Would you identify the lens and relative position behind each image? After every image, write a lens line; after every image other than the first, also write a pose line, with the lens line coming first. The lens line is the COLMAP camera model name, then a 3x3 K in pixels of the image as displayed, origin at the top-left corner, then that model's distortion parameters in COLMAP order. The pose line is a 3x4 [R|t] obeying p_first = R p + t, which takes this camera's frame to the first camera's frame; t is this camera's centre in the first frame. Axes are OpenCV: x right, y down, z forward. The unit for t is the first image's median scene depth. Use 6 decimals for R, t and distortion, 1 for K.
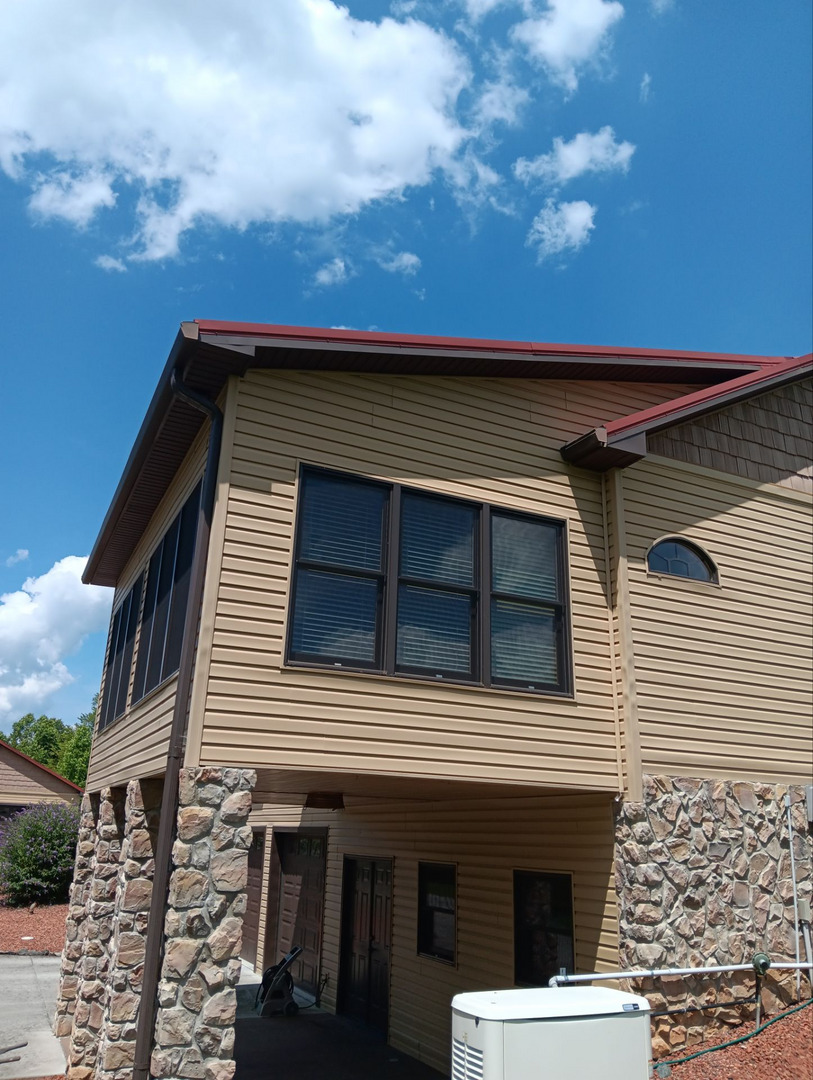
lens RADIAL K [[837.2, 0, 406.5], [0, 837.2, 540.0], [0, 0, 1]] dist [0.032857, -0.087804]
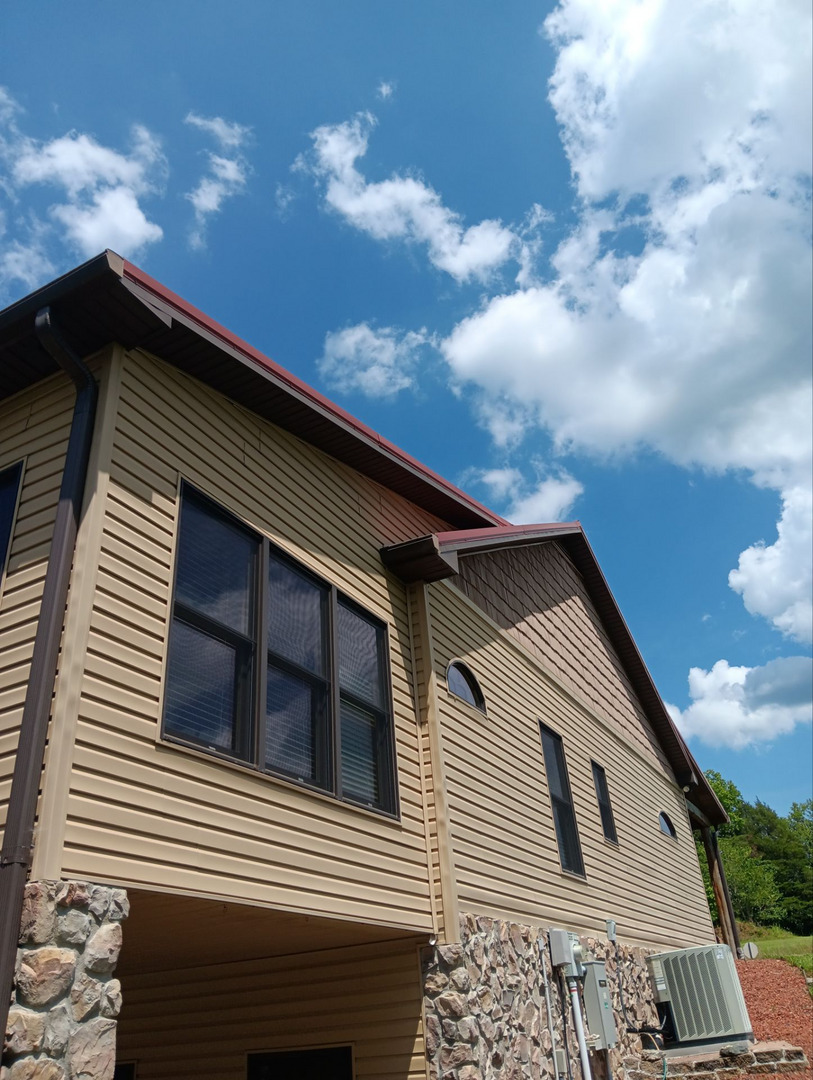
lens RADIAL K [[852.1, 0, 398.8], [0, 852.1, 541.2], [0, 0, 1]] dist [0.039145, -0.099453]
pose [[0.799453, 0.229114, 0.555322, -0.375205], [-0.109259, 0.964450, -0.240620, 0.124998], [-0.590709, 0.131691, 0.796065, 0.257076]]
